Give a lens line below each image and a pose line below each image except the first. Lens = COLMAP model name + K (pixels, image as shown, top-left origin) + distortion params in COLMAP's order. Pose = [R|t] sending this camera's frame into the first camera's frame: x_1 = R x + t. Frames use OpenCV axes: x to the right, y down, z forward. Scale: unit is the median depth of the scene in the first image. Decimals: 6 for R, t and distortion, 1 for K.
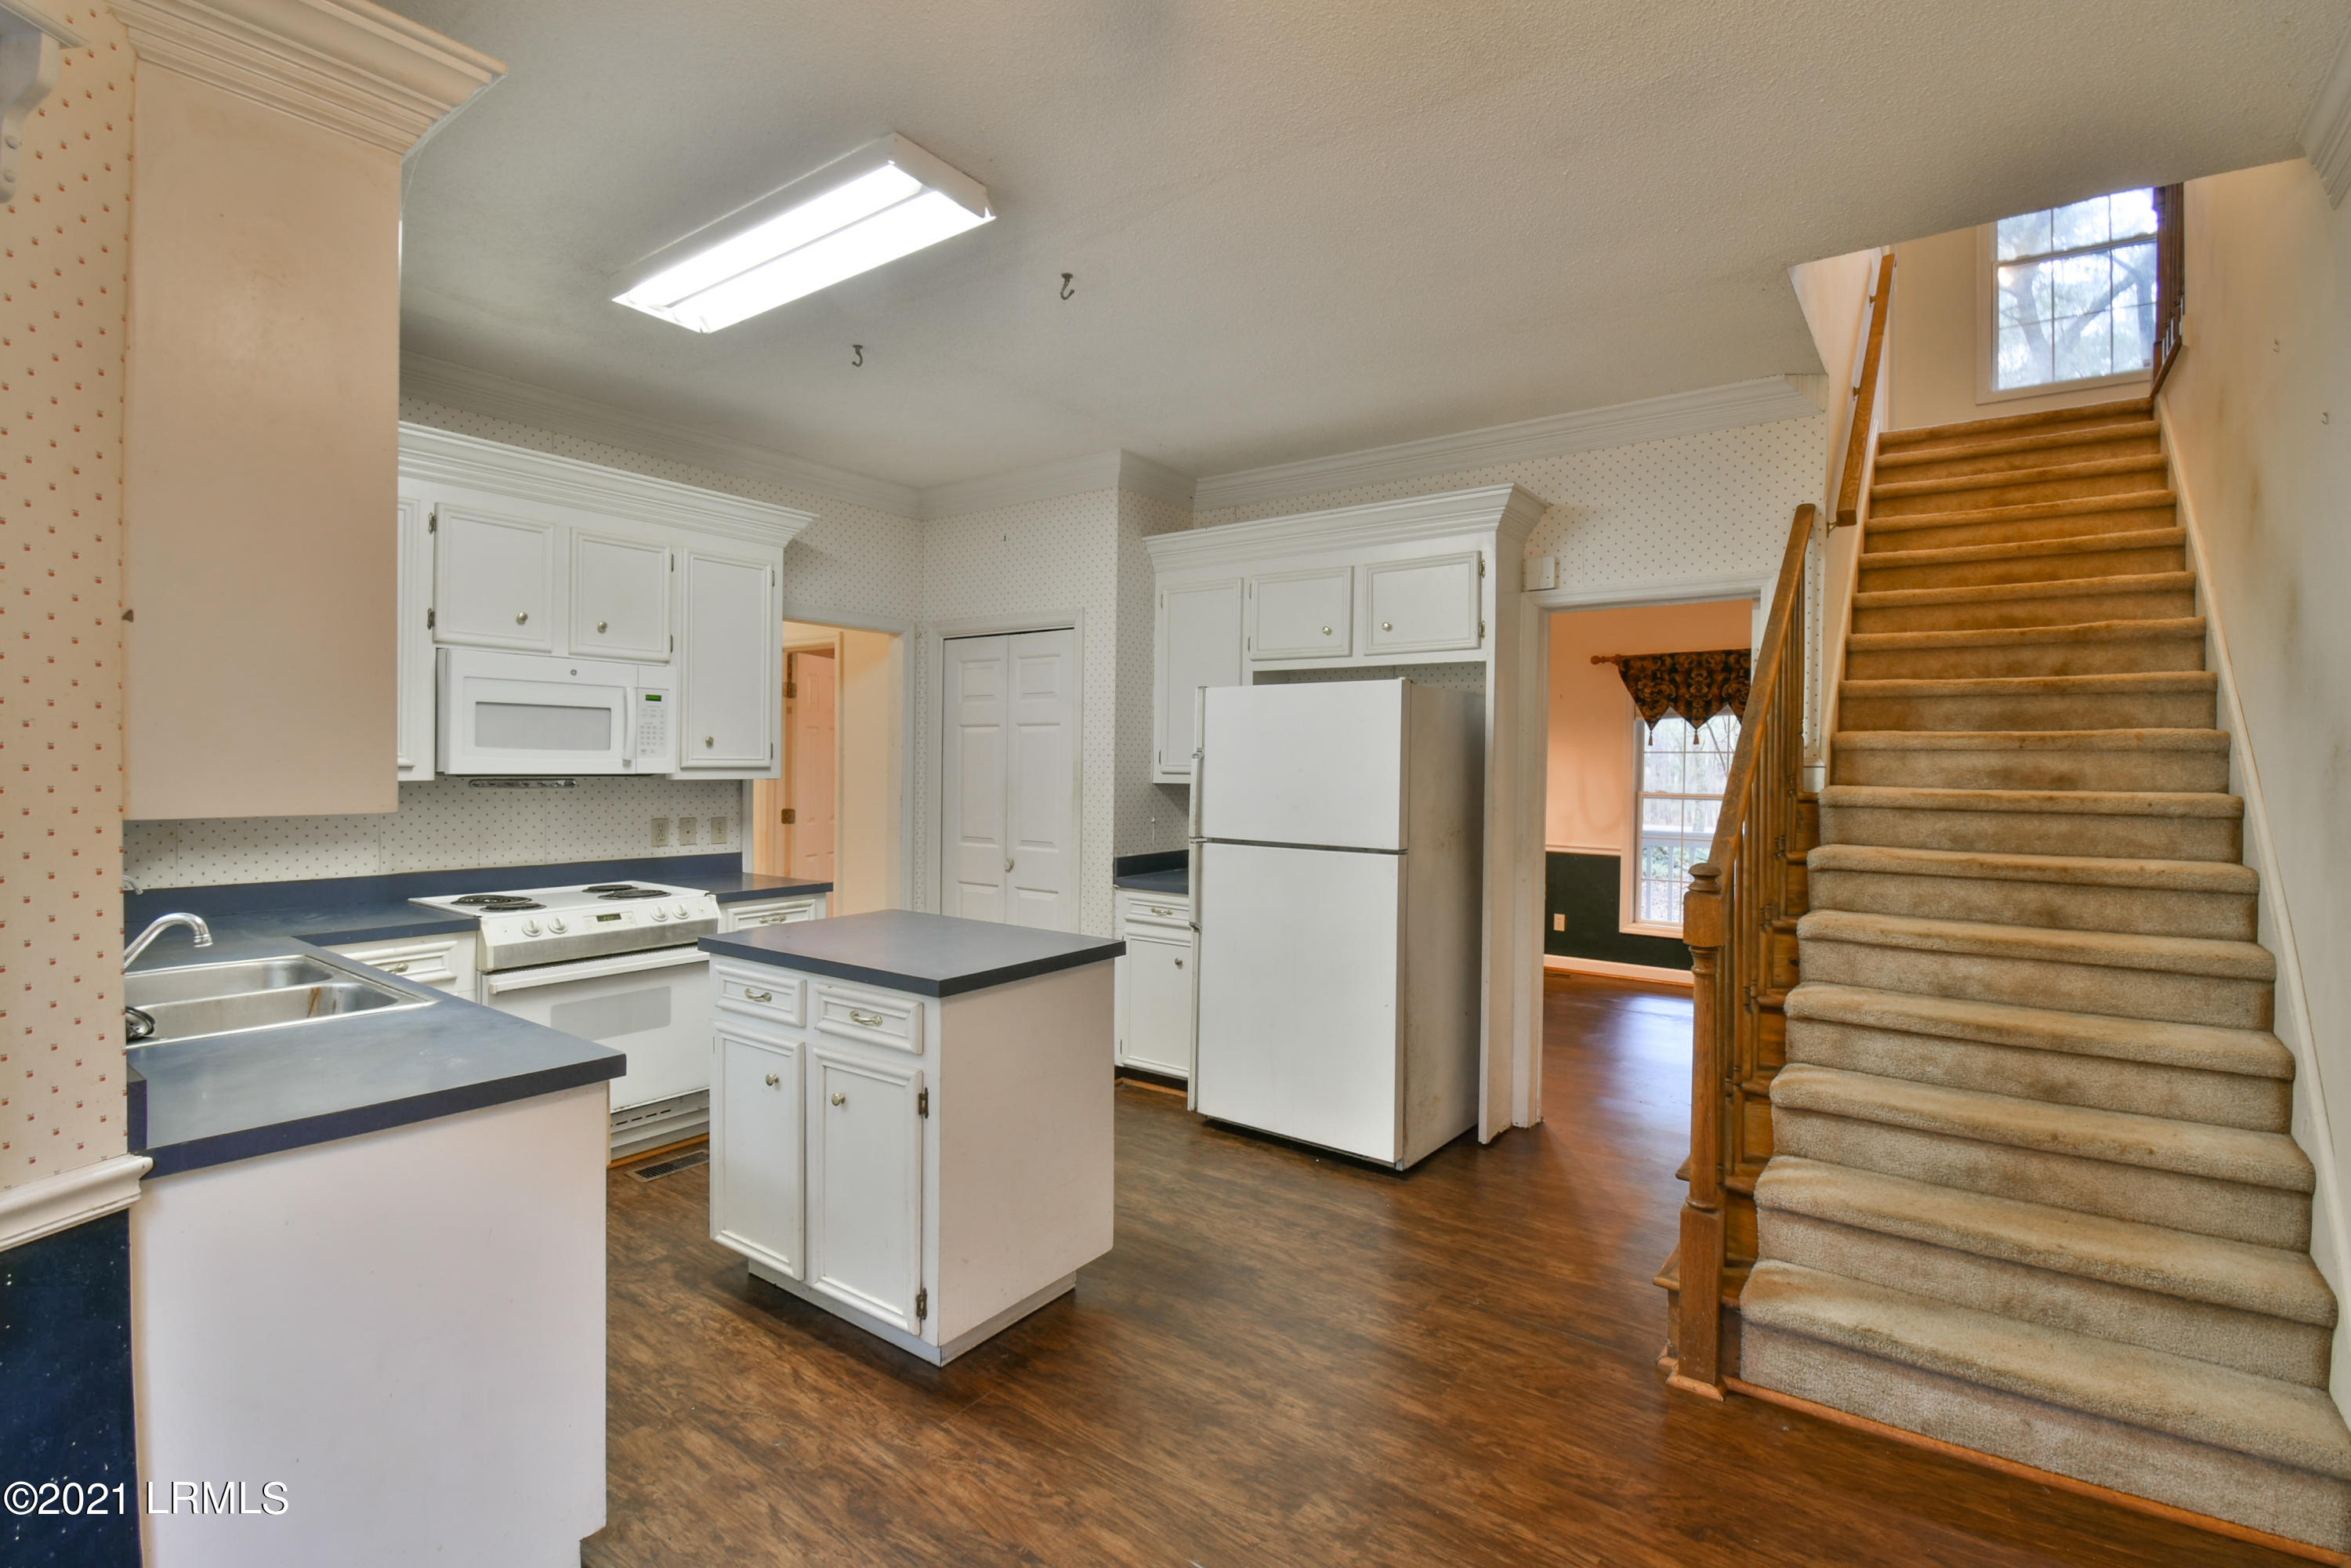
lens RADIAL K [[1073.3, 0, 1180.4], [0, 1073.3, 775.6], [0, 0, 1]] dist [0.017179, -0.026526]
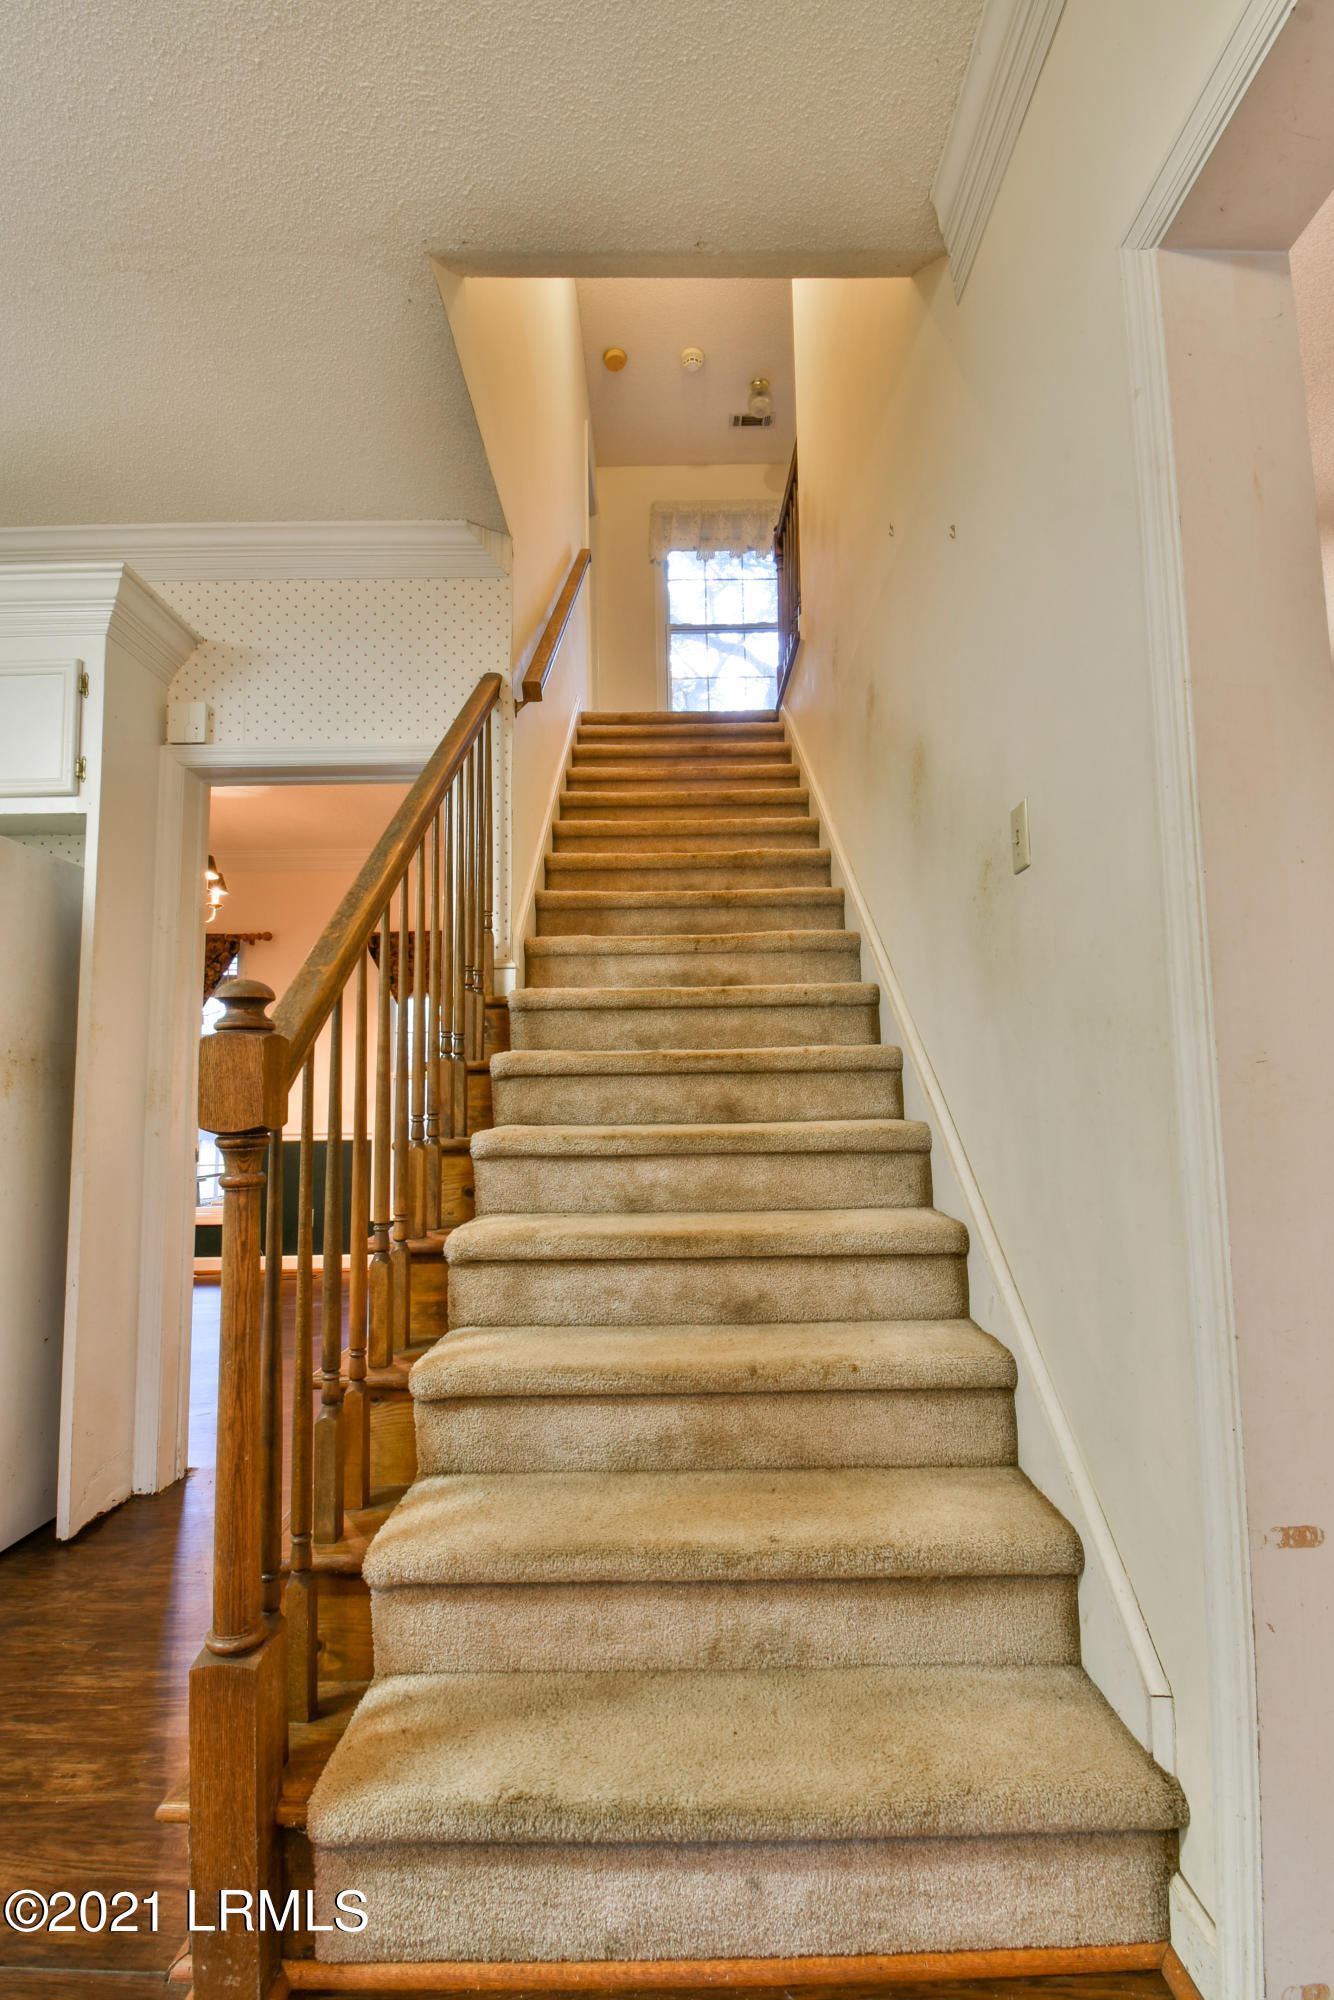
lens RADIAL K [[929.3, 0, 679.5], [0, 929.3, 1006.8], [0, 0, 1]] dist [0.022797, -0.029304]
pose [[0.798619, 0.035563, 0.600785, 0.332362], [0.032856, 0.994188, -0.102525, 0.132853], [-0.600939, 0.101618, 0.792809, 0.432241]]
